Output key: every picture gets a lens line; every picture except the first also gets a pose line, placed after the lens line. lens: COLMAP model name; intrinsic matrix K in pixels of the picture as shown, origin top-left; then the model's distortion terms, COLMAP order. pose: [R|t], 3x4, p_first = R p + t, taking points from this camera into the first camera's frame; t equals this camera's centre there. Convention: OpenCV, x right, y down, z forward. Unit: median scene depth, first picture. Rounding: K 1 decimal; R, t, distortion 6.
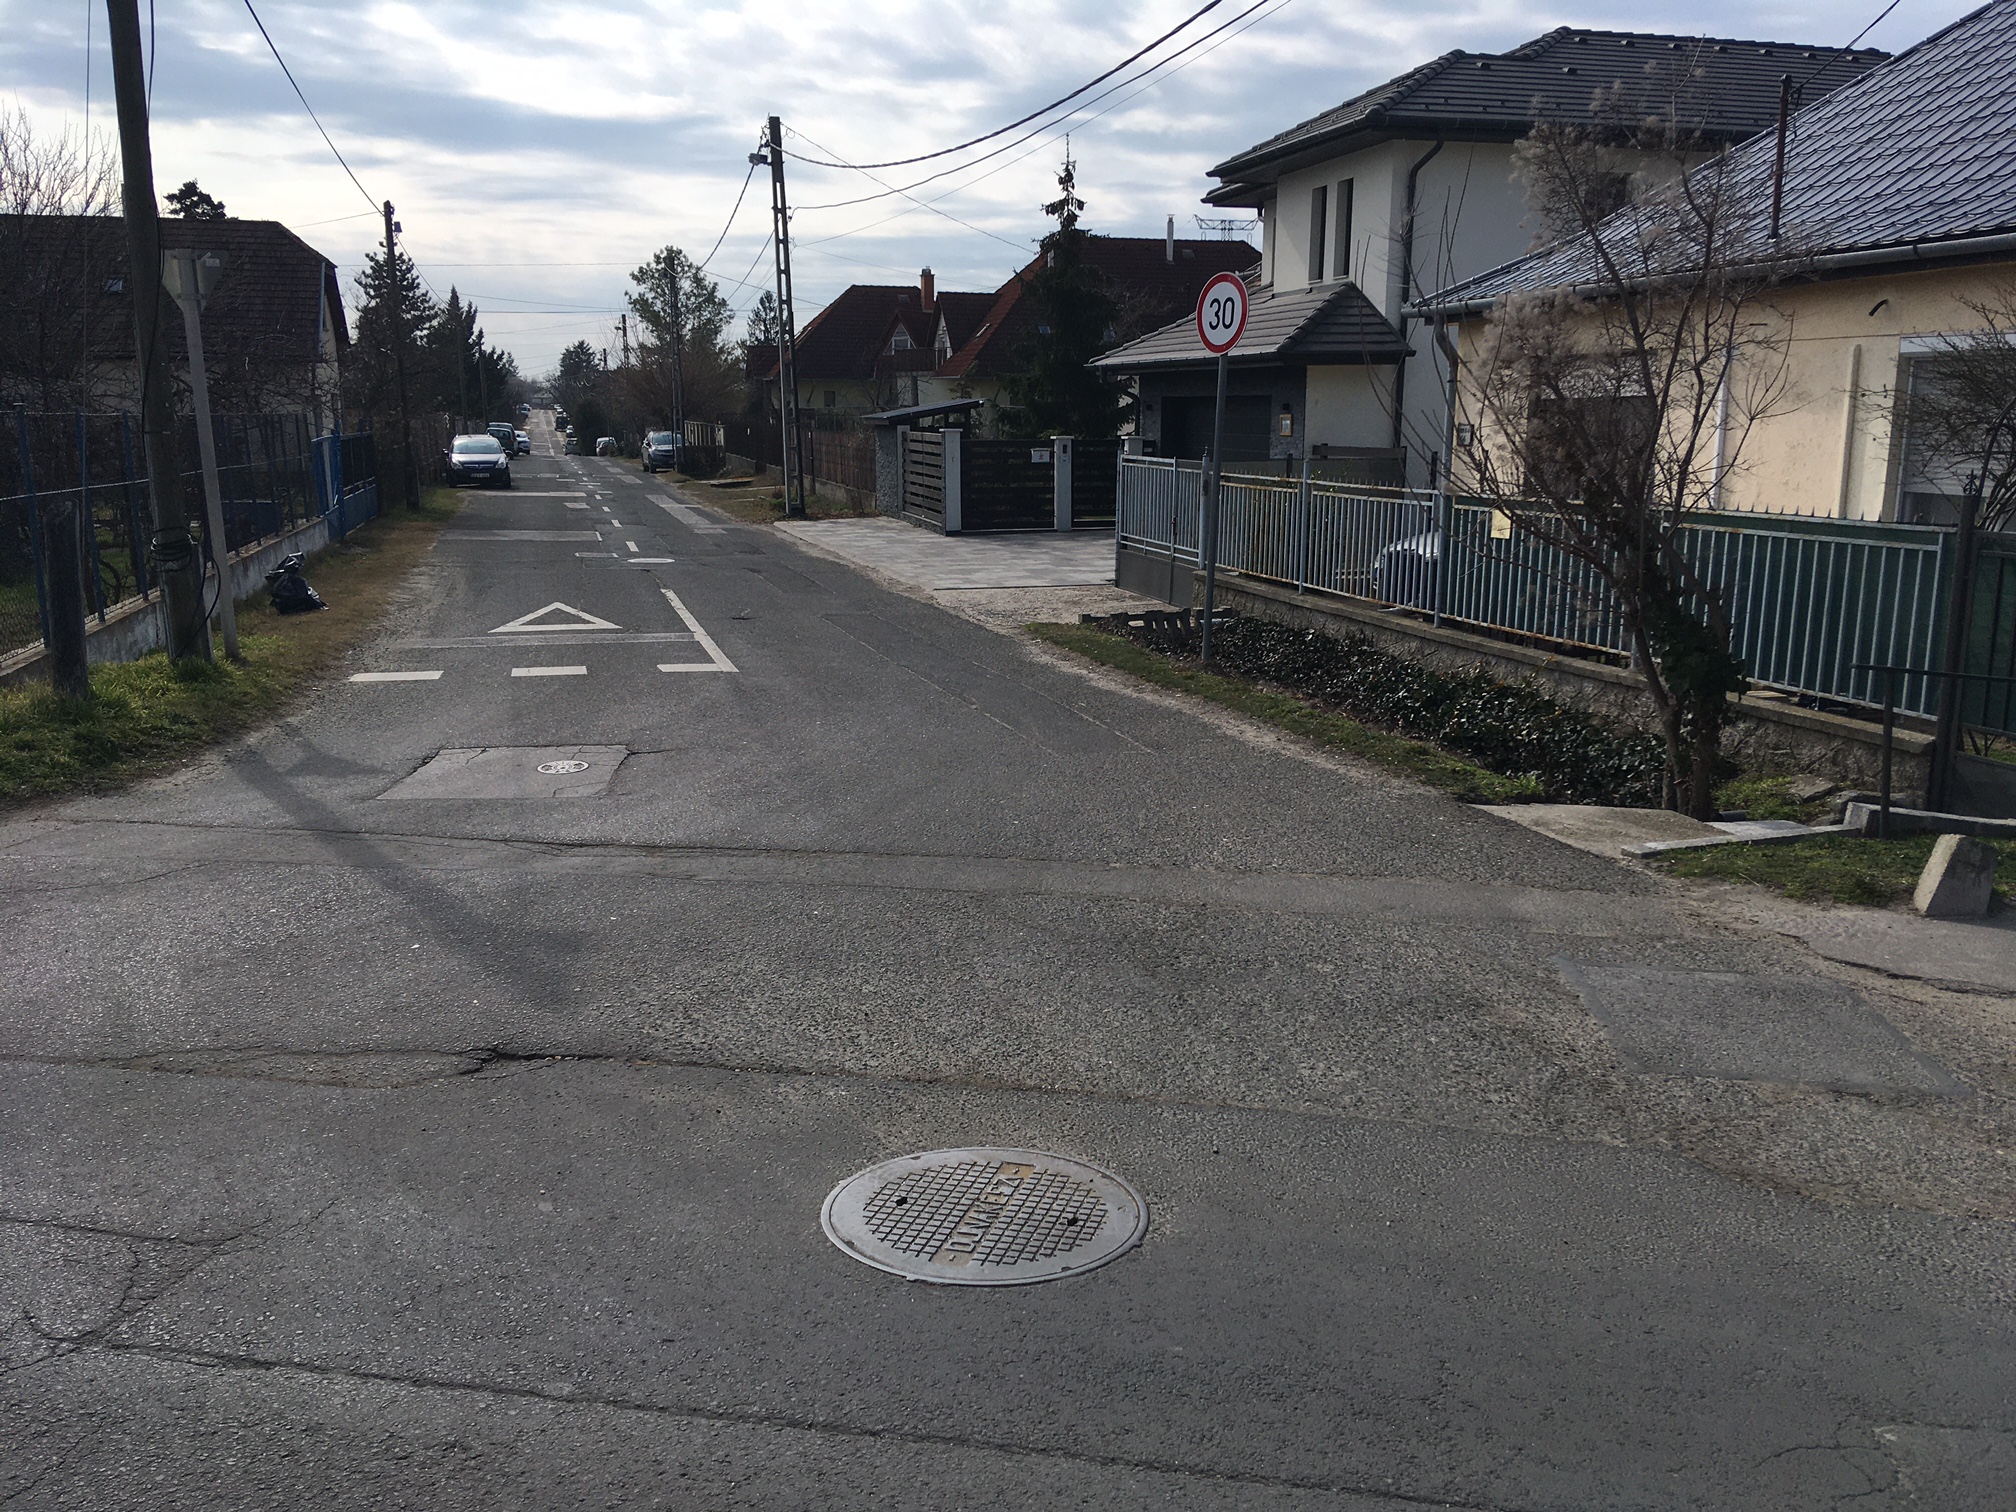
lens RADIAL K [[1721.2, 0, 1008.9], [0, 1721.2, 745.7], [0, 0, 1]] dist [0.059529, -0.031523]
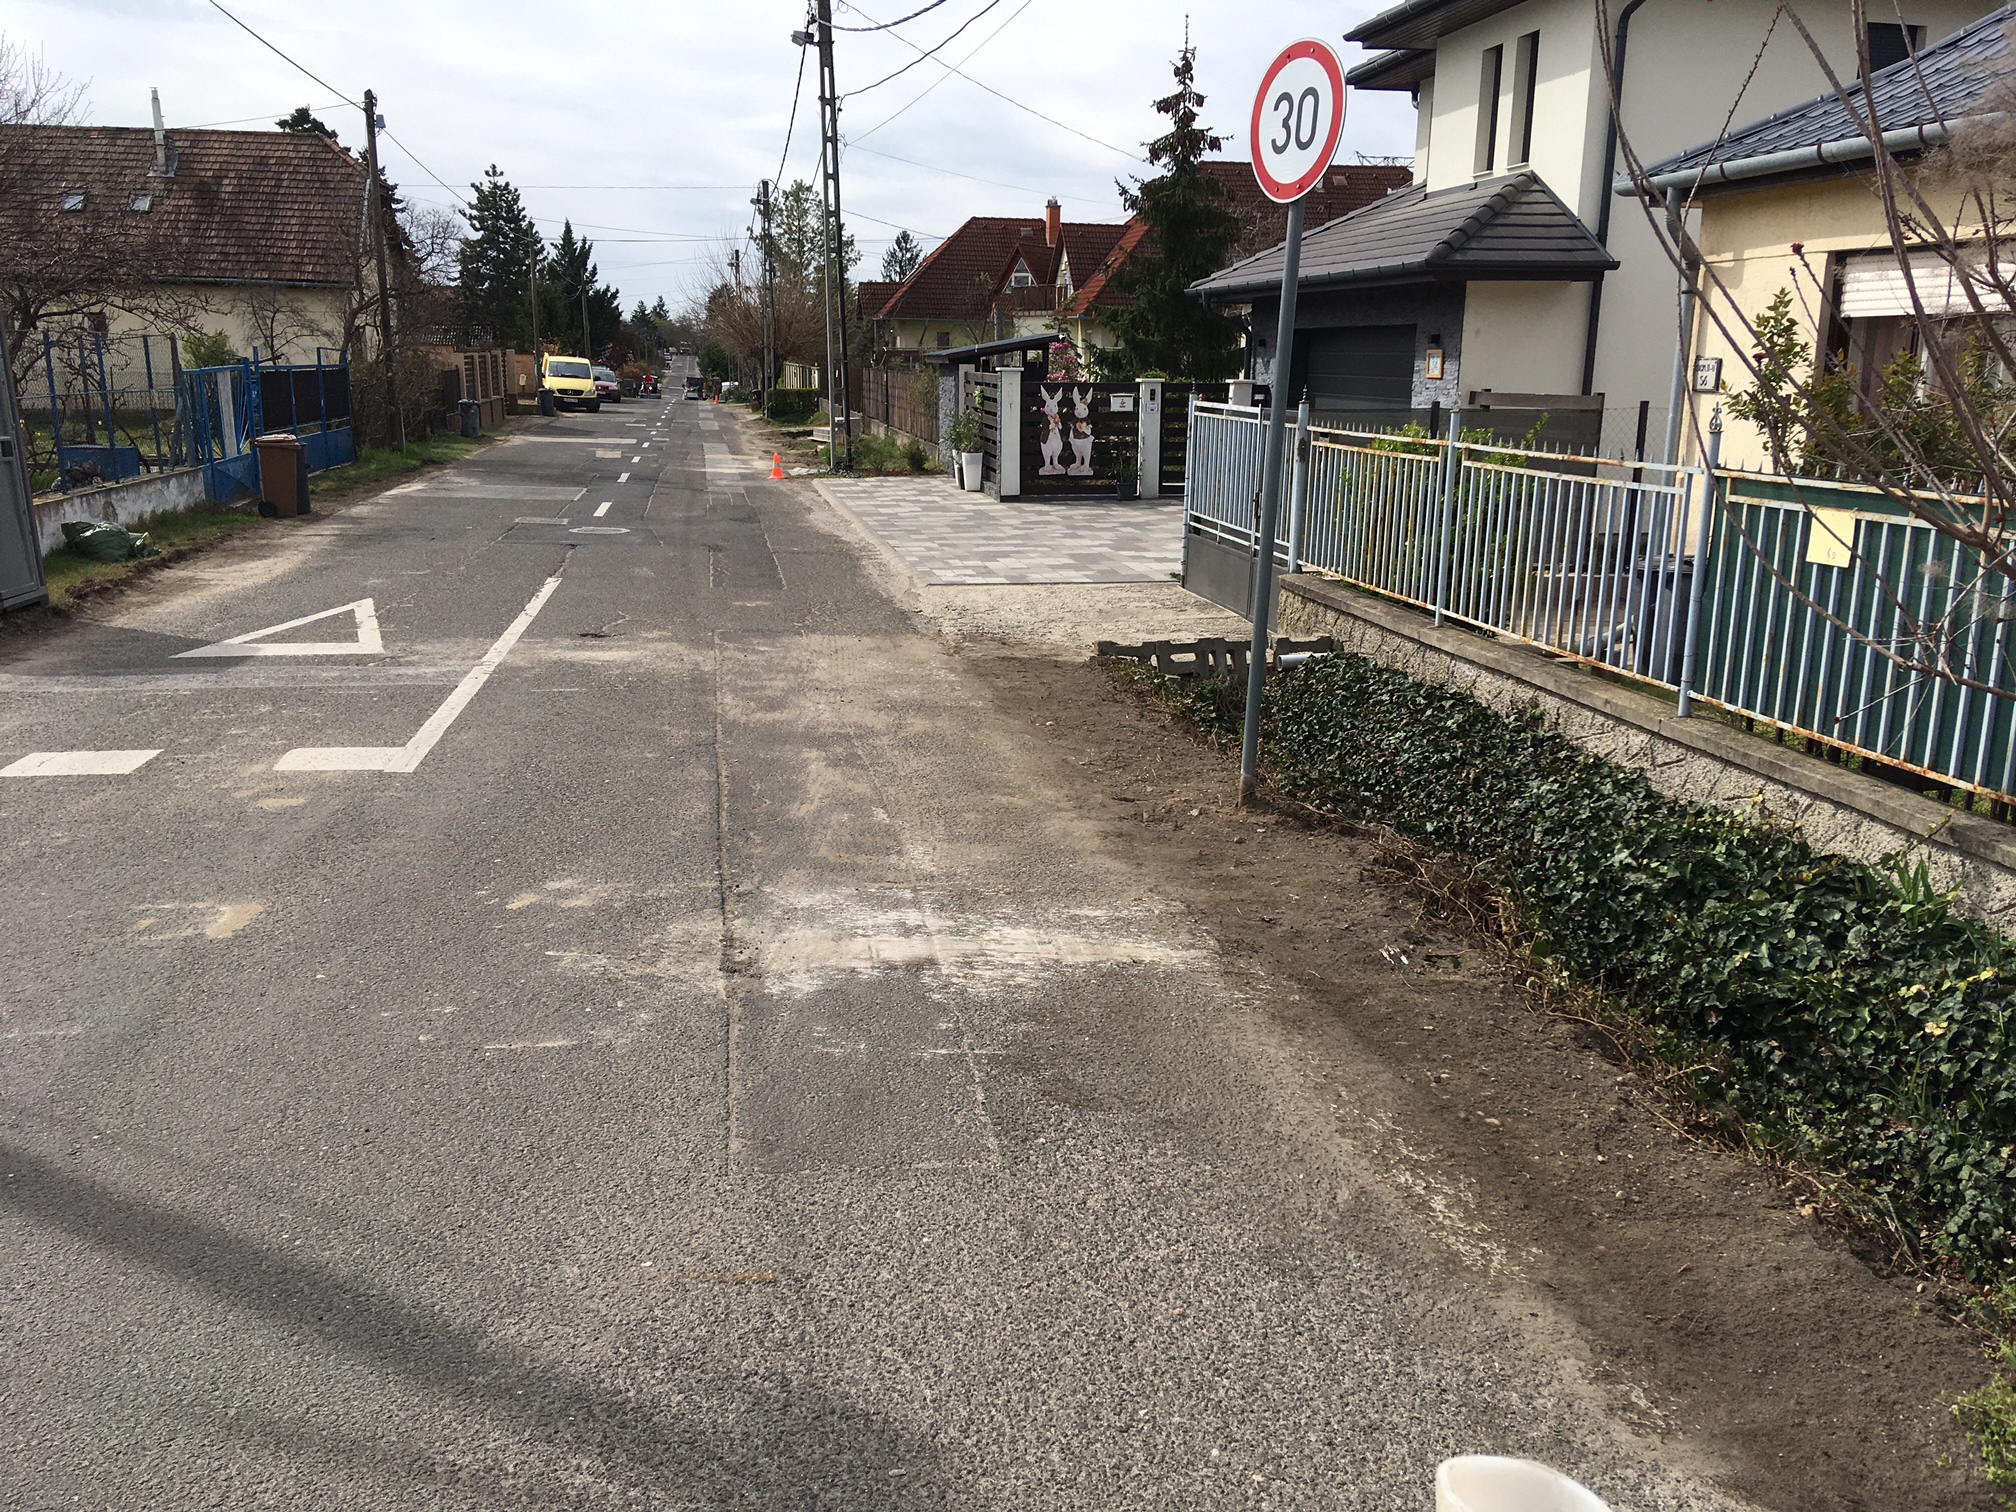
lens RADIAL K [[1721.2, 0, 1005.1], [0, 1721.2, 769.8], [0, 0, 1]] dist [0.059529, -0.031523]
pose [[0.996206, 0.029977, -0.081703, 0.041366], [-0.026528, 0.998724, 0.042983, -0.036968], [0.082887, -0.040653, 0.995729, 0.227398]]
